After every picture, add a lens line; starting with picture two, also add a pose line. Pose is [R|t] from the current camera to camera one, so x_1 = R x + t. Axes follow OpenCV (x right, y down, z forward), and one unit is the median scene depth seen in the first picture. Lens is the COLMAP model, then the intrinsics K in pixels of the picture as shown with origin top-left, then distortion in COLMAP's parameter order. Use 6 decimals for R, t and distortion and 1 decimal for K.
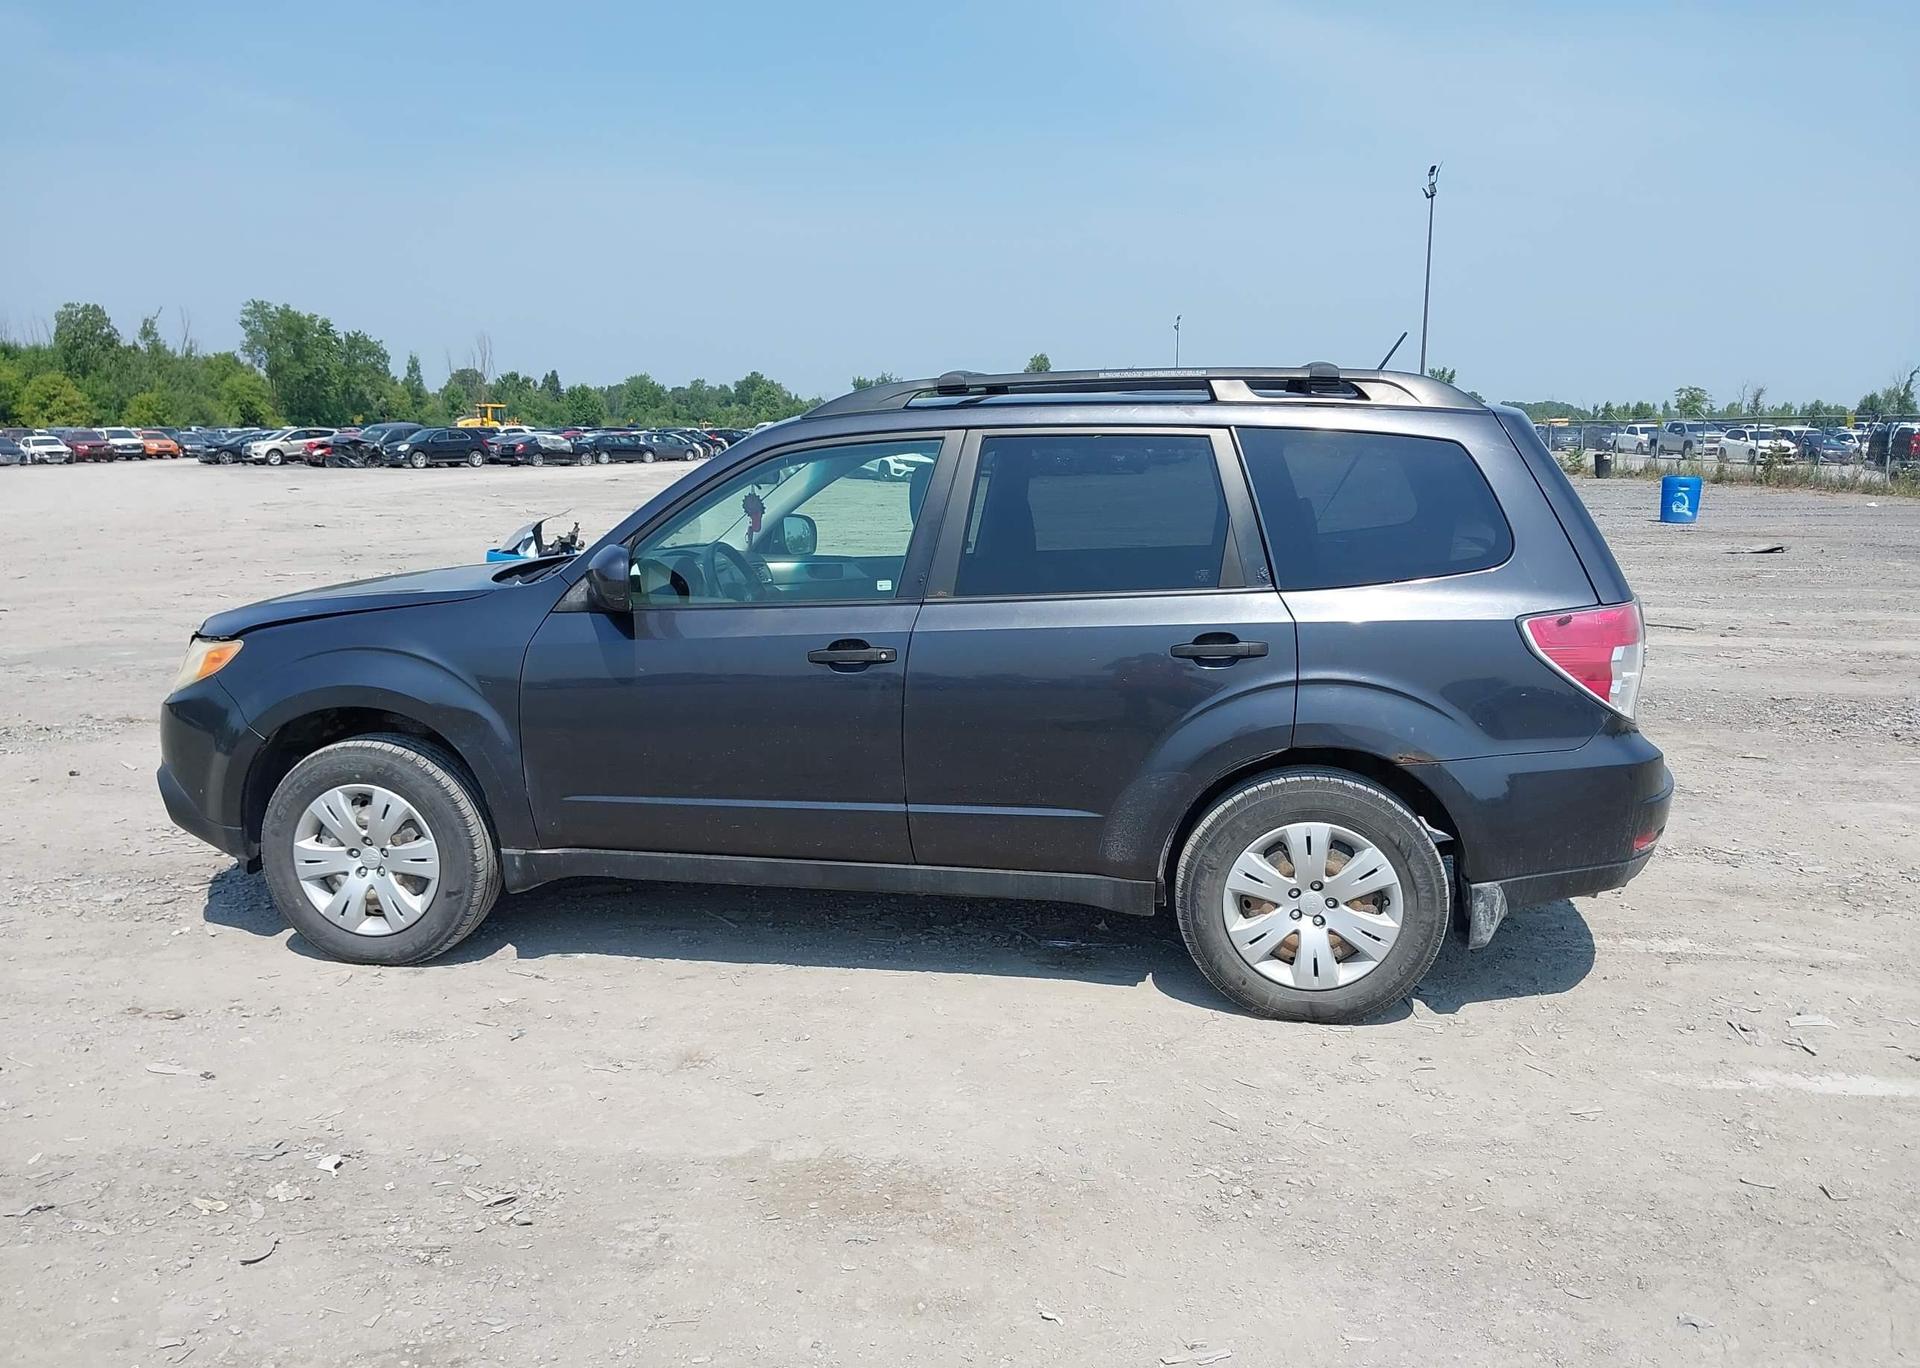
lens RADIAL K [[1529.1, 0, 943.1], [0, 1529.1, 677.4], [0, 0, 1]] dist [0.004249, 0.000969]
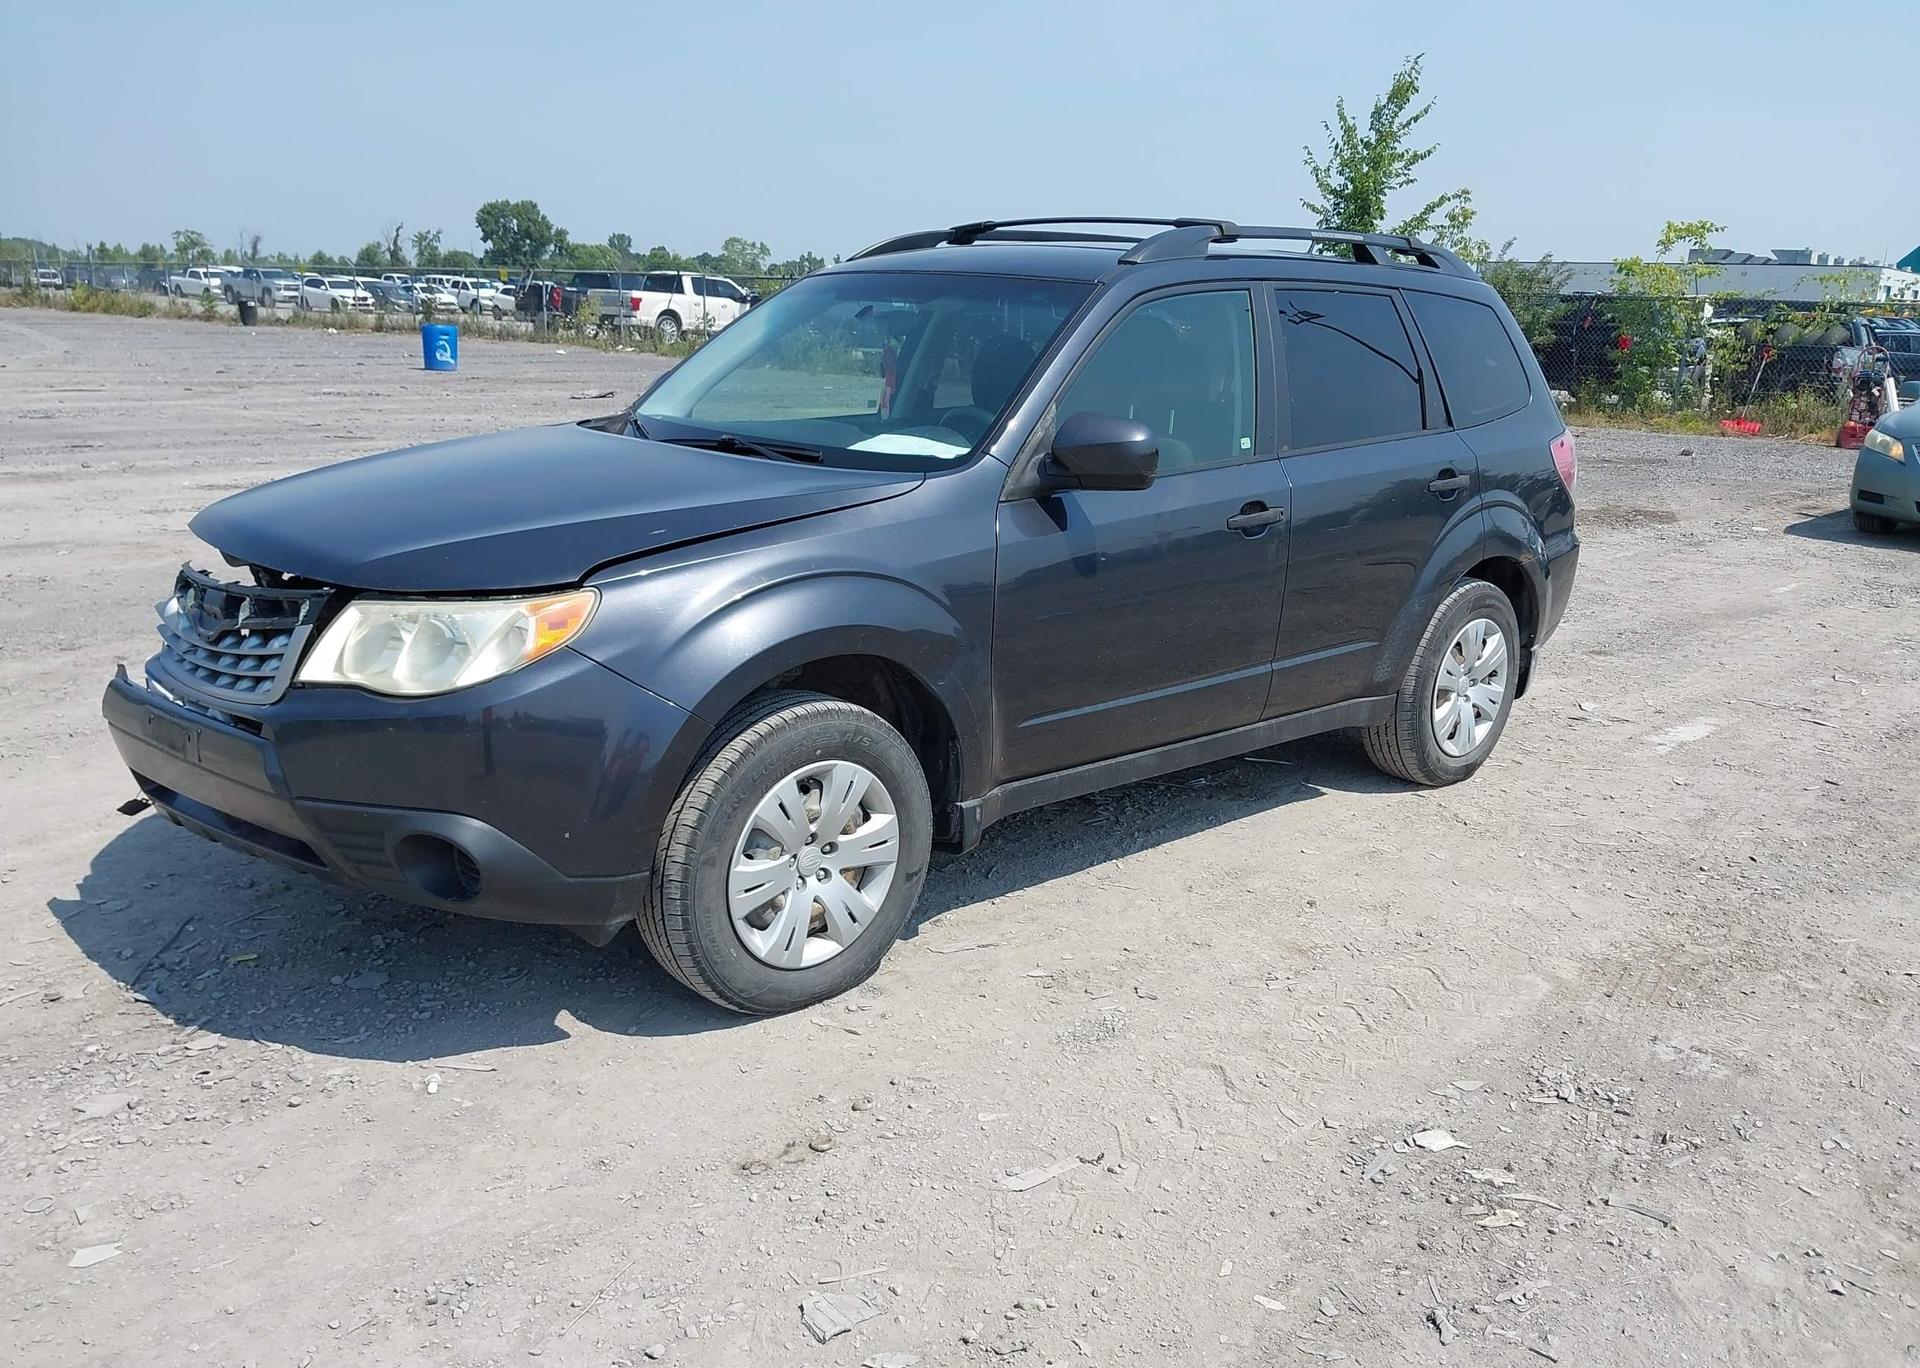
lens RADIAL K [[1533.9, 0, 945.0], [0, 1533.9, 689.8], [0, 0, 1]] dist [-0.005806, 0.008539]
pose [[0.627415, -0.172583, 0.759319, -0.953656], [0.092746, 0.984751, 0.147185, -0.069452], [-0.773142, -0.021922, 0.633854, 0.535139]]
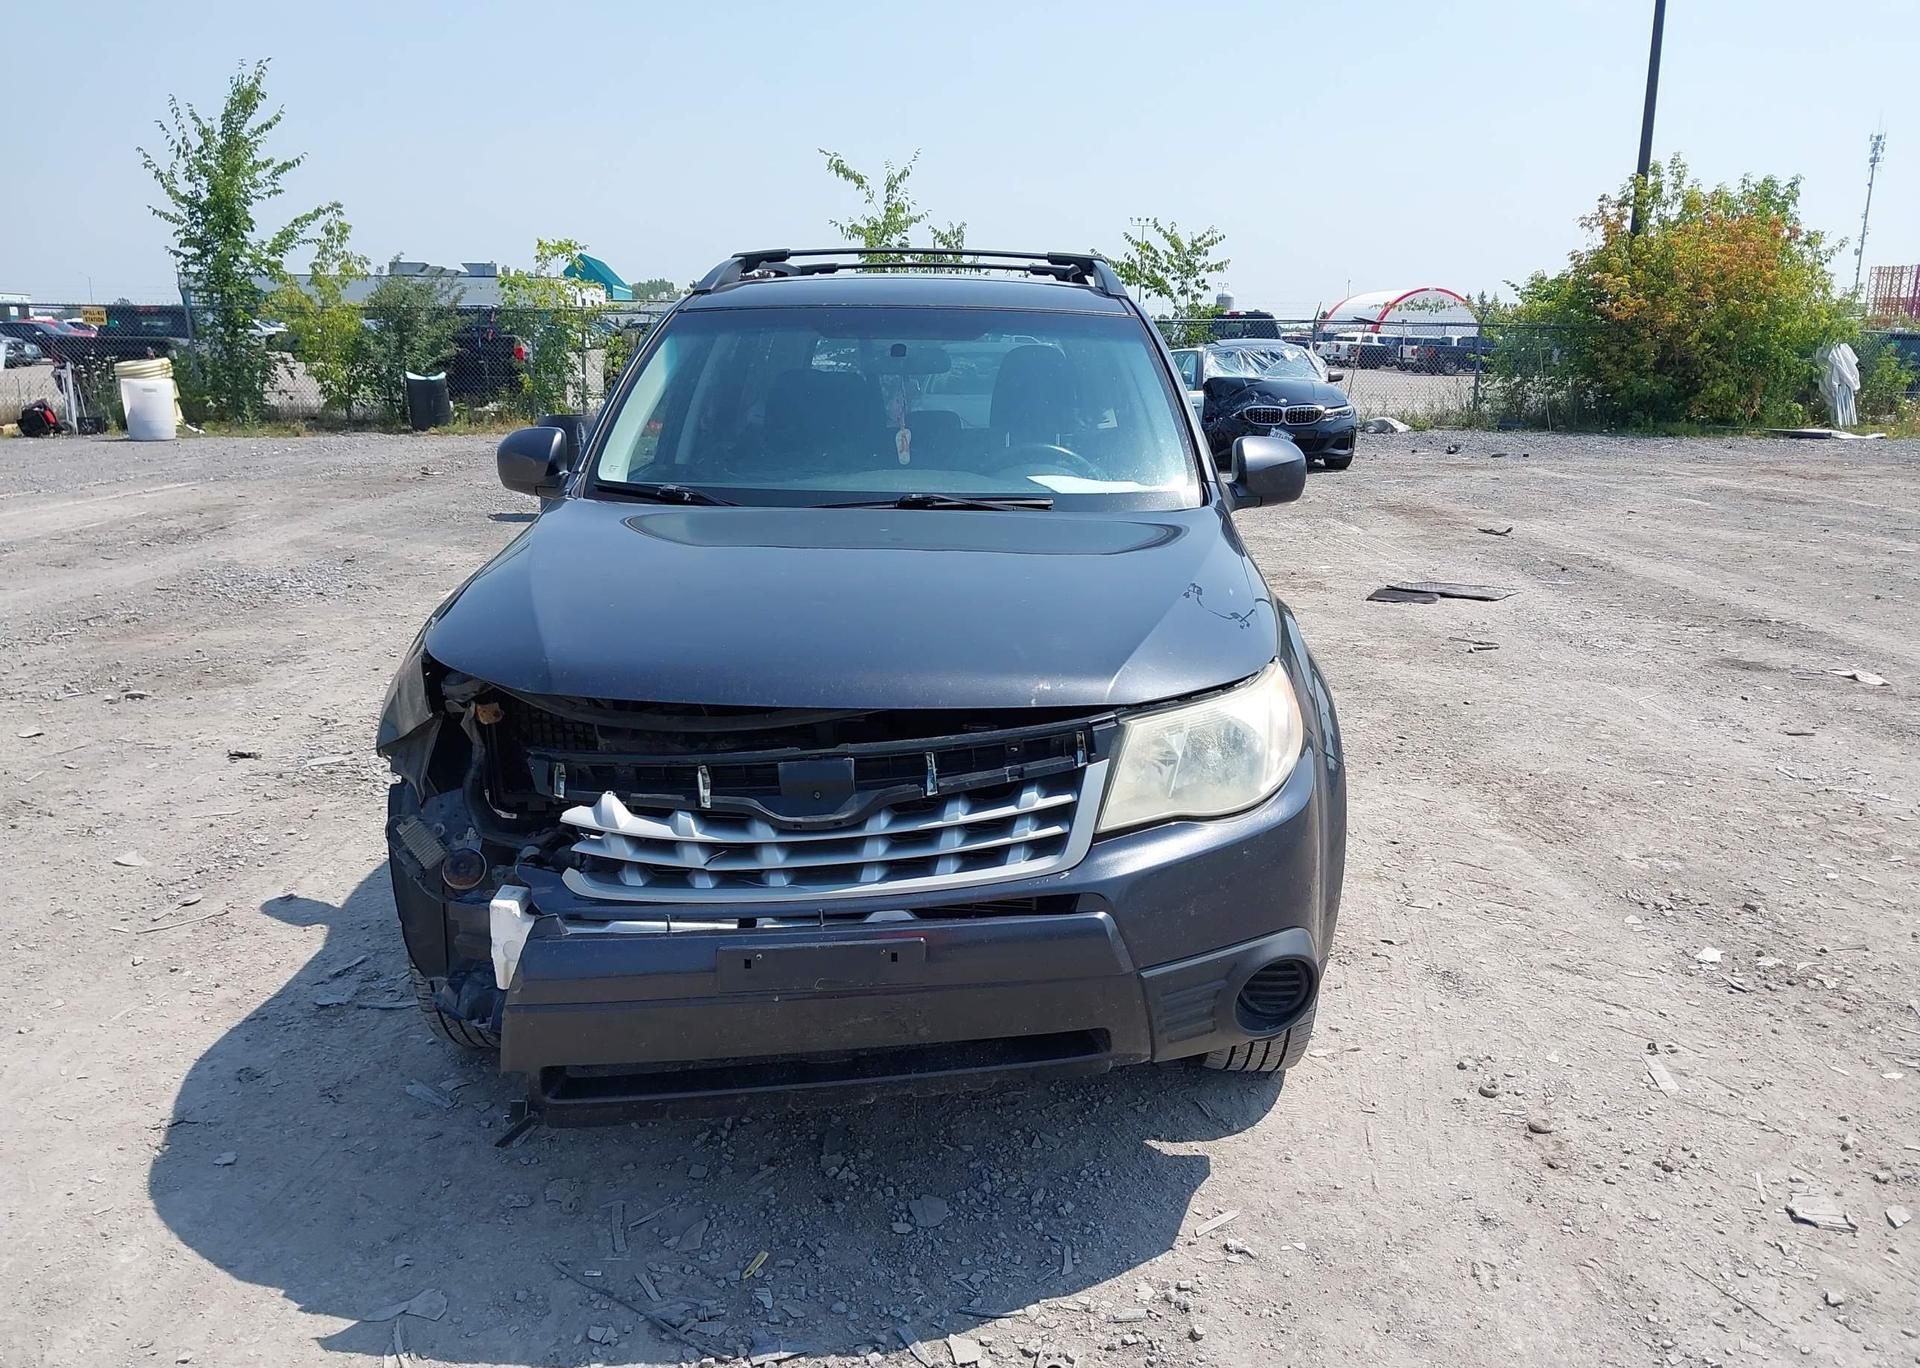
lens RADIAL K [[1533.9, 0, 945.0], [0, 1533.9, 689.8], [0, 0, 1]] dist [-0.005806, 0.008539]
pose [[-0.113020, -0.222952, 0.968256, -1.135589], [0.148852, 0.959702, 0.238358, -0.192920], [-0.982380, 0.171066, -0.075279, 1.311066]]
